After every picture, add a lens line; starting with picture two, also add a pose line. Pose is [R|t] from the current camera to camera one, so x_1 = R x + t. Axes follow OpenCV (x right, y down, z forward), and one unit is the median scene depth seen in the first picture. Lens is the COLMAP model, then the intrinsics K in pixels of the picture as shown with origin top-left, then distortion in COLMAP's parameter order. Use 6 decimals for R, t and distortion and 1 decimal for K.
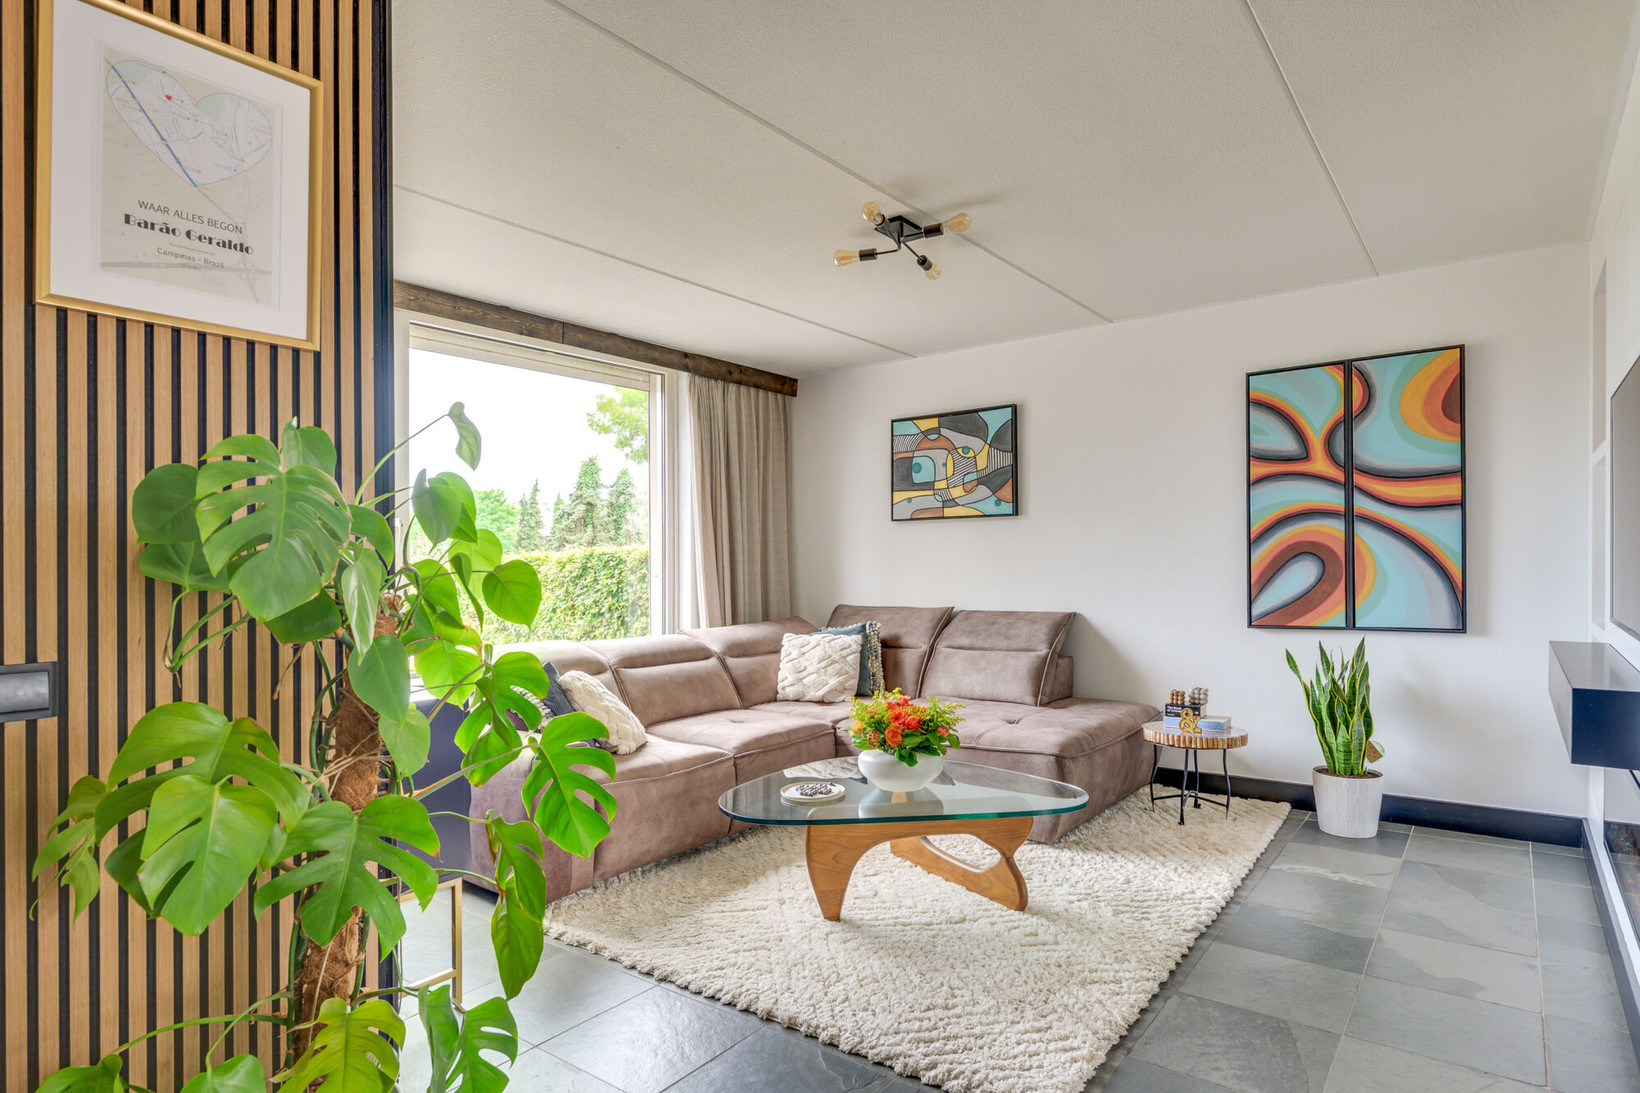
lens RADIAL K [[906.9, 0, 821.5], [0, 906.9, 556.7], [0, 0, 1]] dist [-0.000246, -0.000241]
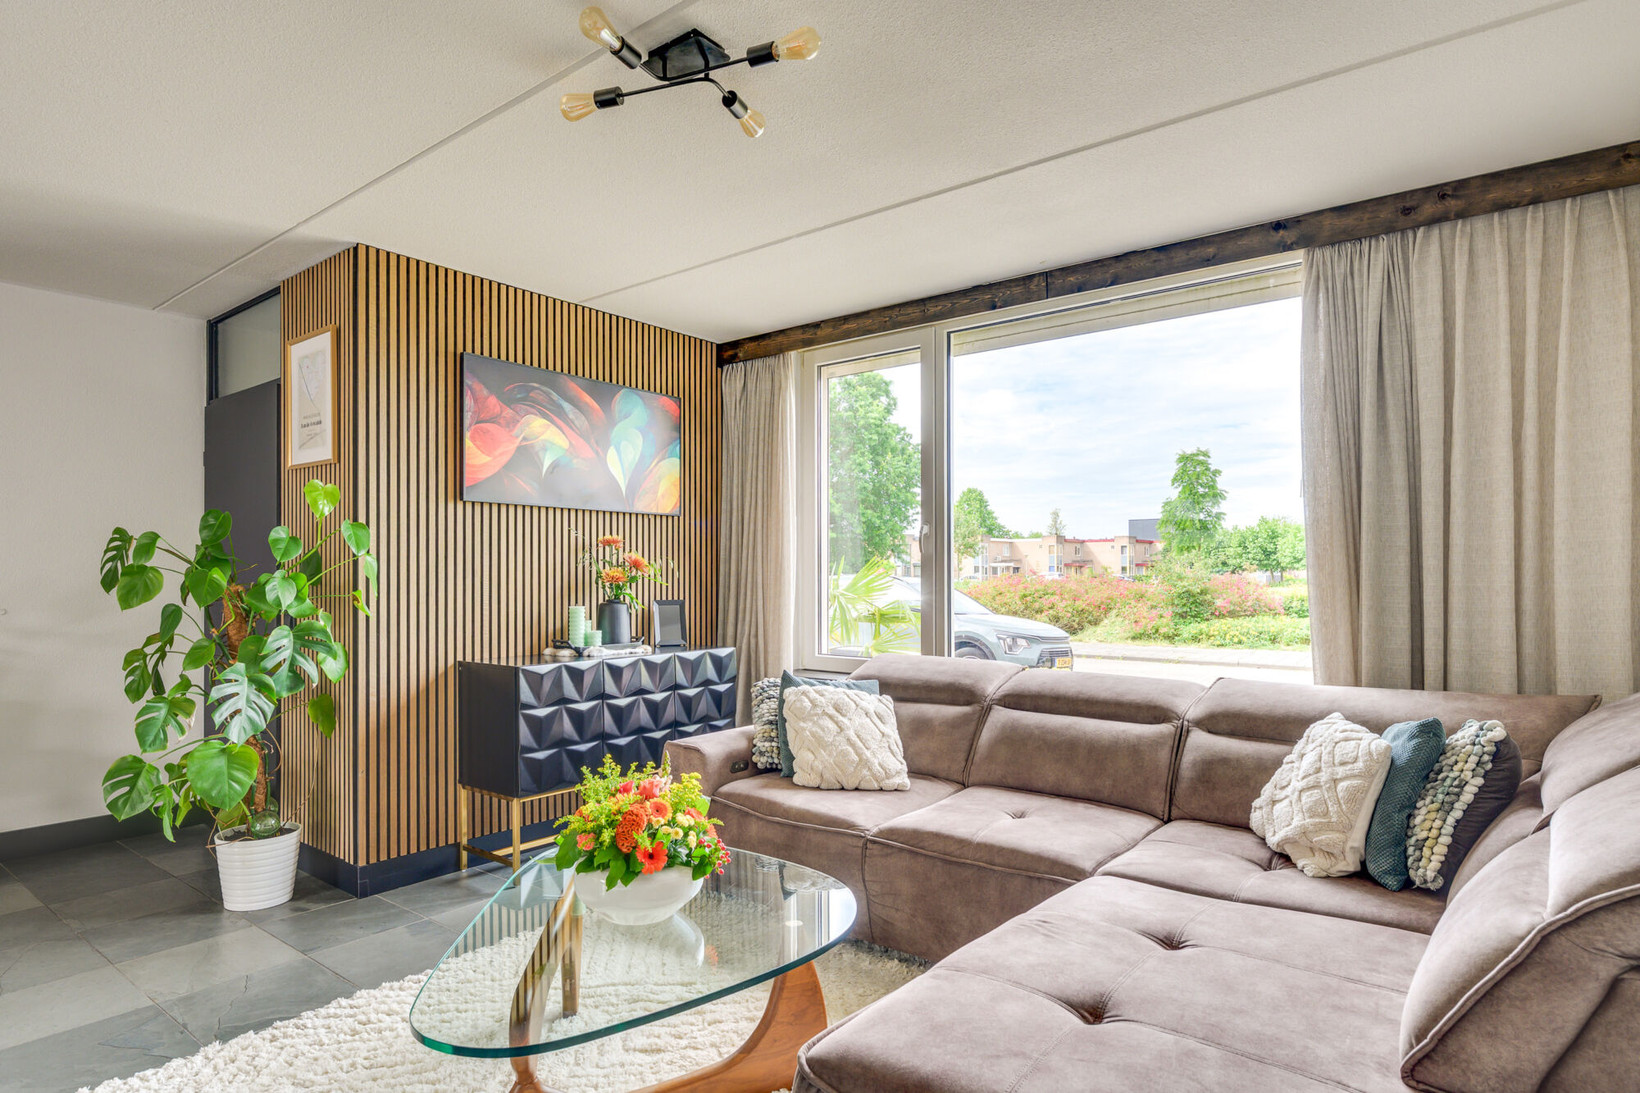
lens RADIAL K [[914.3, 0, 815.2], [0, 914.3, 557.3], [0, 0, 1]] dist [-0.002466, -0.001288]
pose [[-0.034145, -0.001893, -0.999415, 0.572313], [0.010194, 0.999946, -0.002242, -0.004581], [0.999365, -0.010264, -0.034124, 0.872618]]
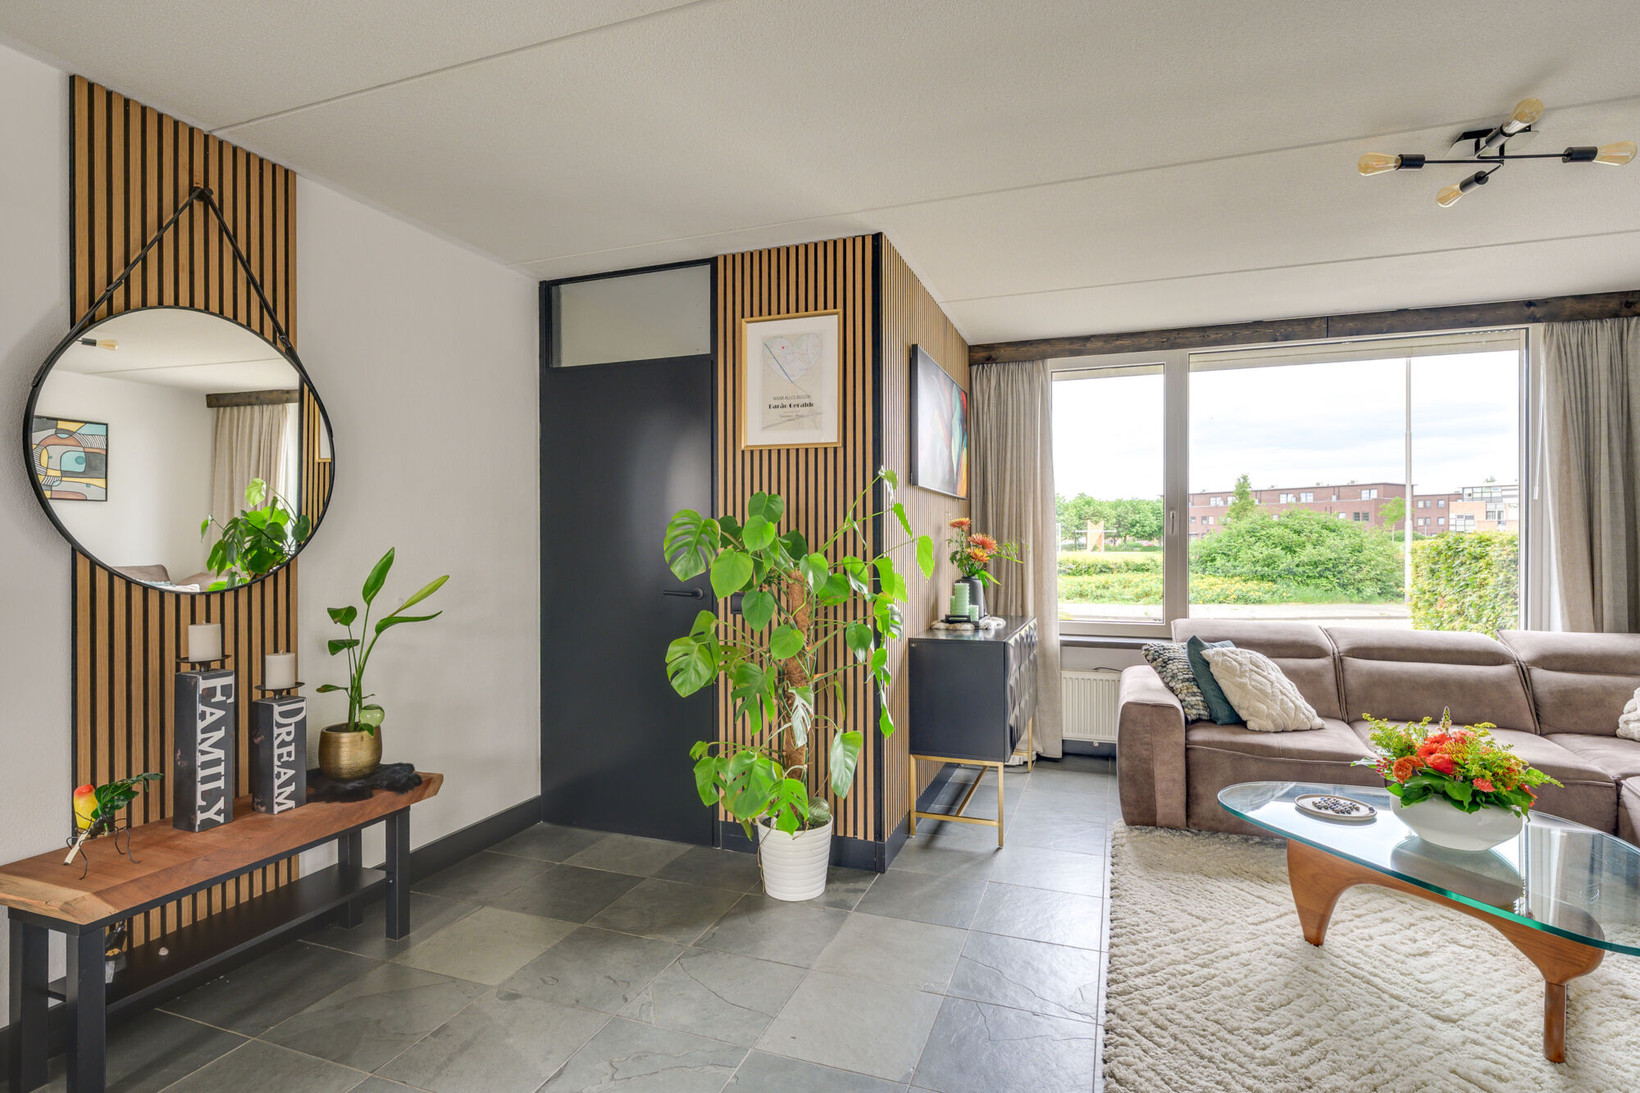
lens RADIAL K [[818.5, 0, 825.6], [0, 818.5, 535.7], [0, 0, 1]] dist [-0.001537, 0.000359]
pose [[0.289027, 0.008296, -0.957285, 0.473897], [0.003921, 0.999944, 0.009850, -0.021899], [0.957313, -0.006601, 0.288979, 0.192081]]
